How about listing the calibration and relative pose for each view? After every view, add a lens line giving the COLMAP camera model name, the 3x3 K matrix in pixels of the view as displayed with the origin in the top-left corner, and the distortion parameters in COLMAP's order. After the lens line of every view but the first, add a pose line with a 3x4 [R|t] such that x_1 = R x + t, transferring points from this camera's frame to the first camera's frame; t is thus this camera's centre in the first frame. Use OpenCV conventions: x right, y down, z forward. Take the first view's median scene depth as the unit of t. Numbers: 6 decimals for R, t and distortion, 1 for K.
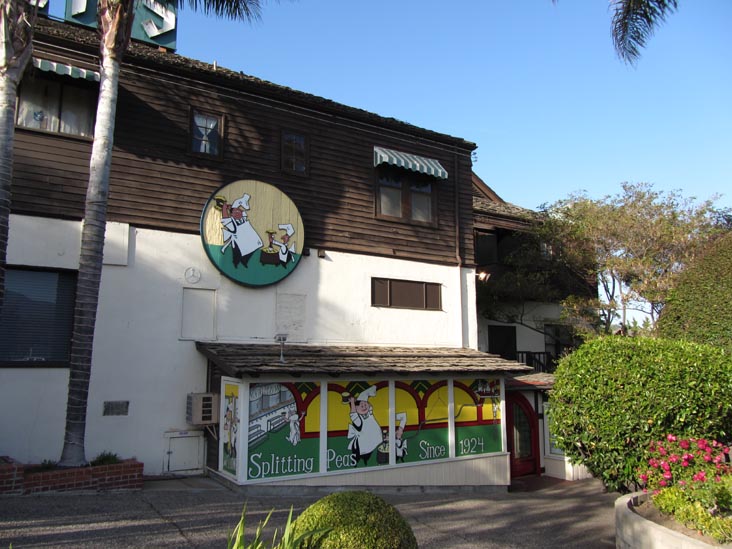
lens RADIAL K [[601.1, 0, 367.3], [0, 601.1, 270.4], [0, 0, 1]] dist [-0.042745, 0.022618]
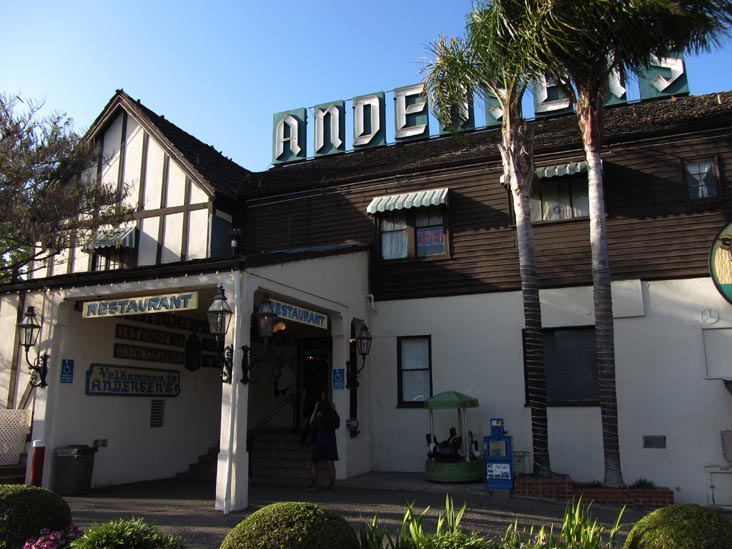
lens RADIAL K [[601.1, 0, 363.7], [0, 601.1, 276.1], [0, 0, 1]] dist [-0.042745, 0.022618]
pose [[0.560133, -0.174742, -0.809763, 0.240668], [0.130957, 0.983886, -0.121730, -0.015096], [0.817986, -0.037859, 0.573991, -0.094366]]
